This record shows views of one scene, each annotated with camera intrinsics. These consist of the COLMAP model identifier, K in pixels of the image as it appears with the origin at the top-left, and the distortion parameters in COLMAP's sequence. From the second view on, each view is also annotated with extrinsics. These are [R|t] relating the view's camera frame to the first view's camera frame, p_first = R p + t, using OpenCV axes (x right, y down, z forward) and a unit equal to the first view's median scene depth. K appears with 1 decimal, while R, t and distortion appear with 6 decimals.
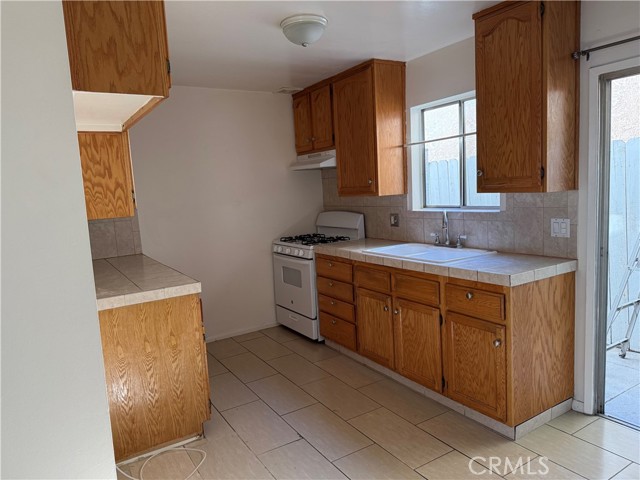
lens RADIAL K [[456.2, 0, 316.1], [0, 456.2, 239.1], [0, 0, 1]] dist [0.031801, -0.024115]
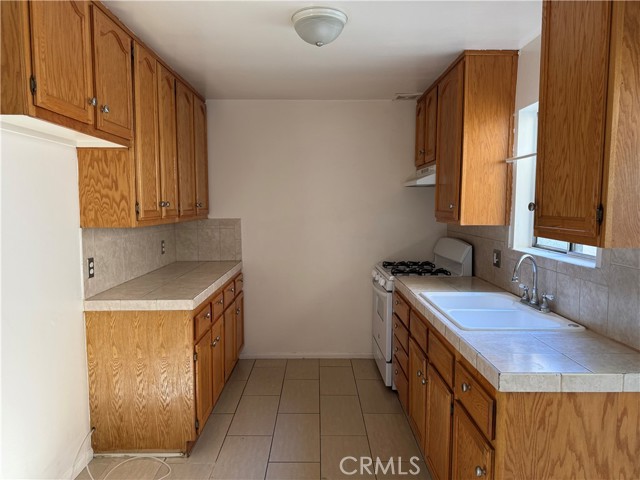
lens RADIAL K [[456.2, 0, 318.0], [0, 456.2, 242.3], [0, 0, 1]] dist [0.031801, -0.024115]
pose [[0.850757, 0.103814, -0.515203, 0.464058], [-0.109532, 0.993794, 0.019379, -0.075578], [0.514018, 0.039944, 0.856849, 0.290560]]
